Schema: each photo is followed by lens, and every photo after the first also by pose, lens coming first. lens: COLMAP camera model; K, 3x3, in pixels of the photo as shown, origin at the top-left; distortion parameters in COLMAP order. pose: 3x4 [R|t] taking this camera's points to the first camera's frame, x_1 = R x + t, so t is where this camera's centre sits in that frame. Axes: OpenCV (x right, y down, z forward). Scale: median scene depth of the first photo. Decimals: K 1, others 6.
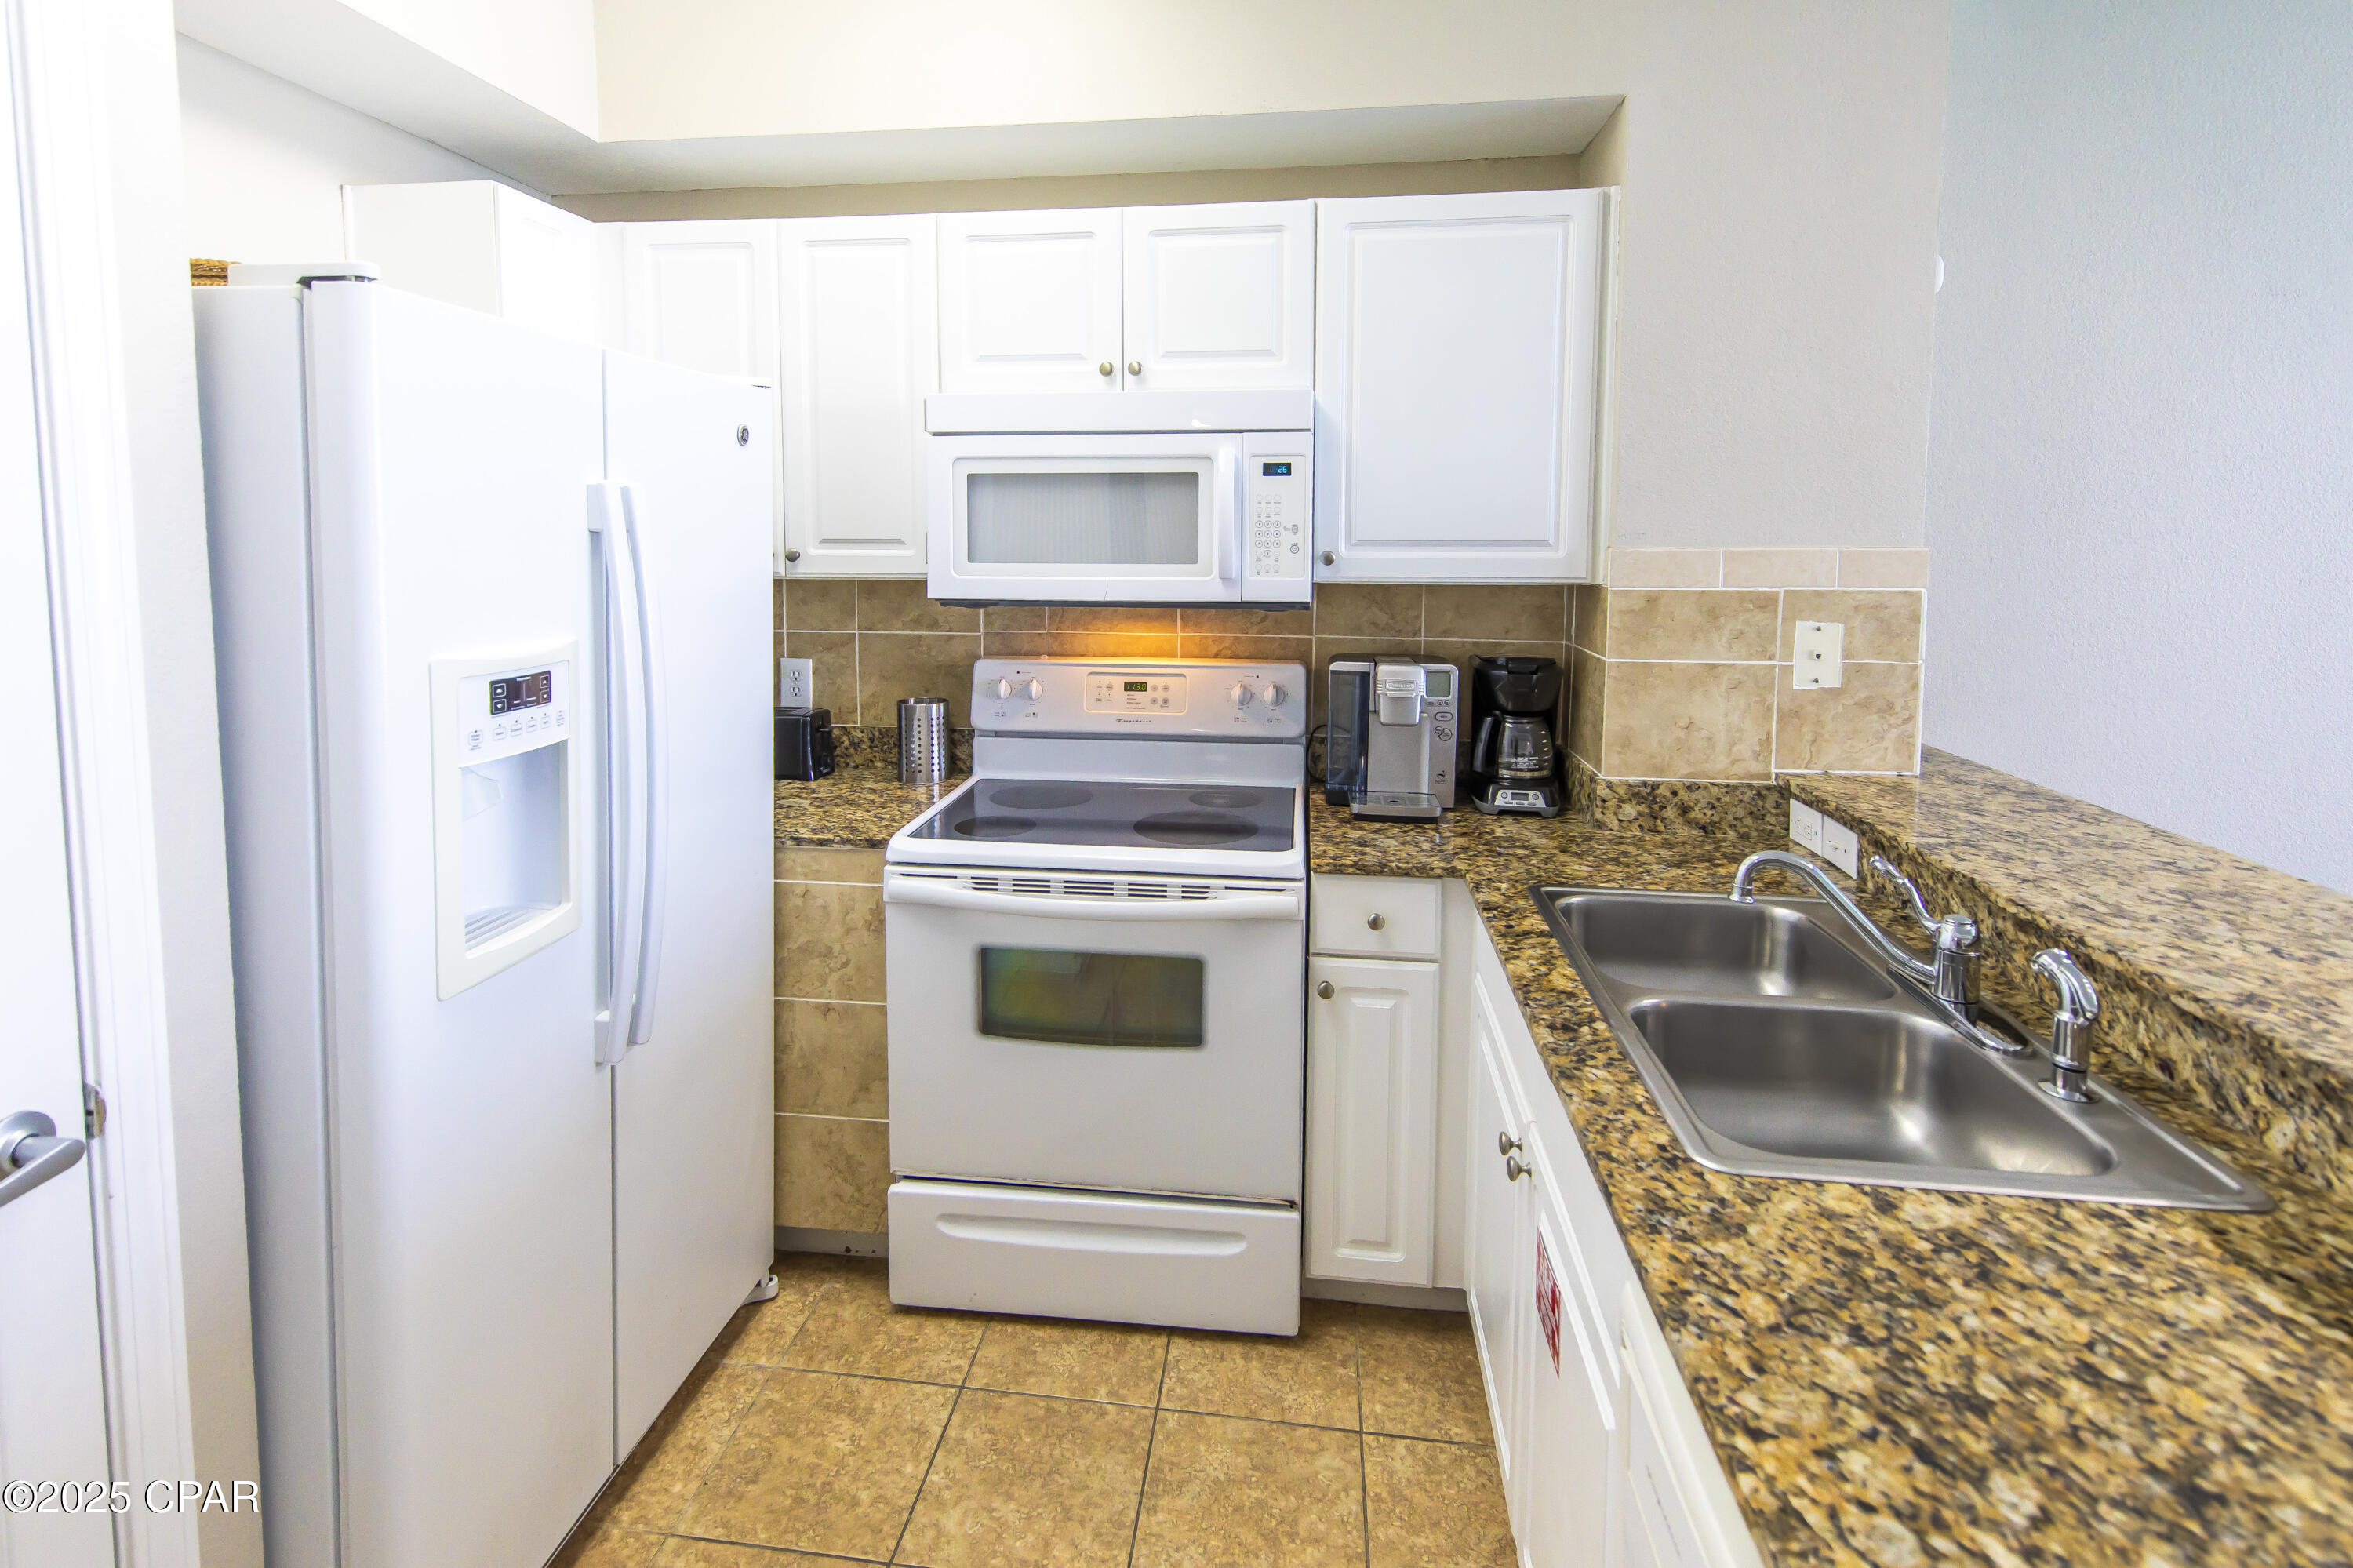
lens RADIAL K [[1137.4, 0, 1168.0], [0, 1137.4, 619.8], [0, 0, 1]] dist [0.001198, -0.000401]
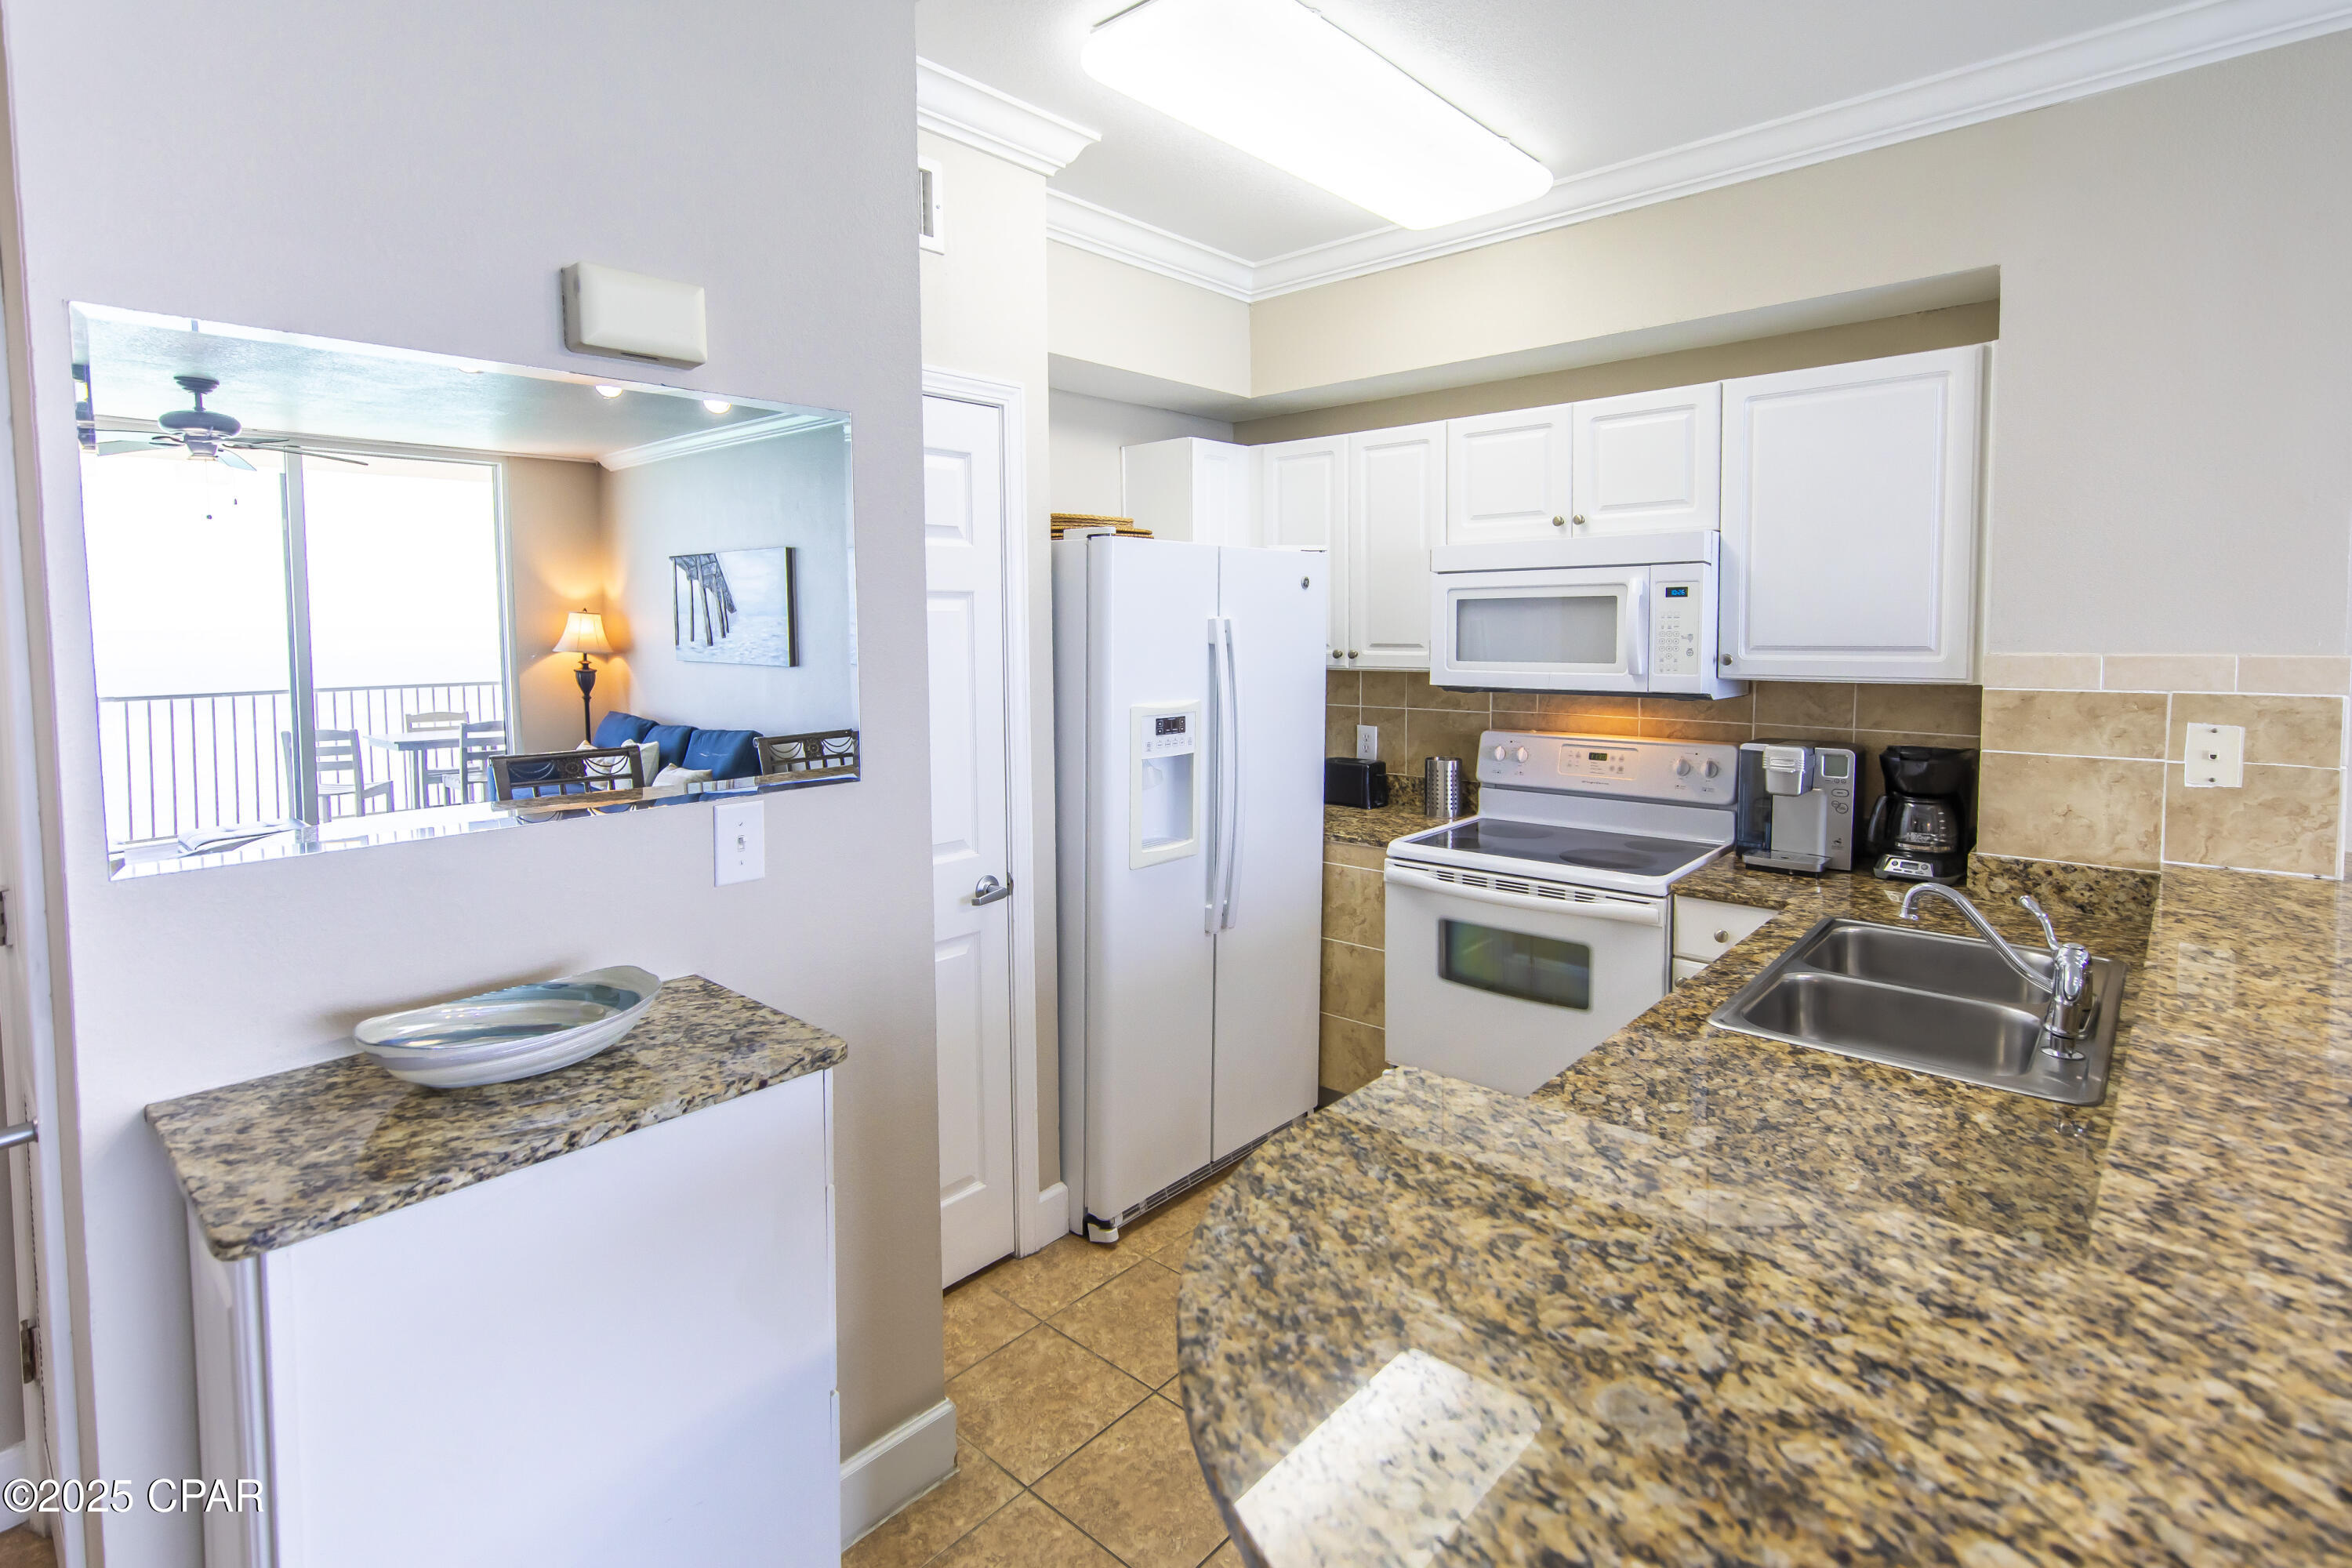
lens RADIAL K [[1150.0, 0, 1145.9], [0, 1150.0, 694.0], [0, 0, 1]] dist [0.003498, 0.000344]
pose [[0.809033, 0.026052, -0.587185, 0.387819], [-0.034687, 0.999392, -0.003452, 0.011504], [0.586739, 0.023161, 0.809445, -0.442203]]
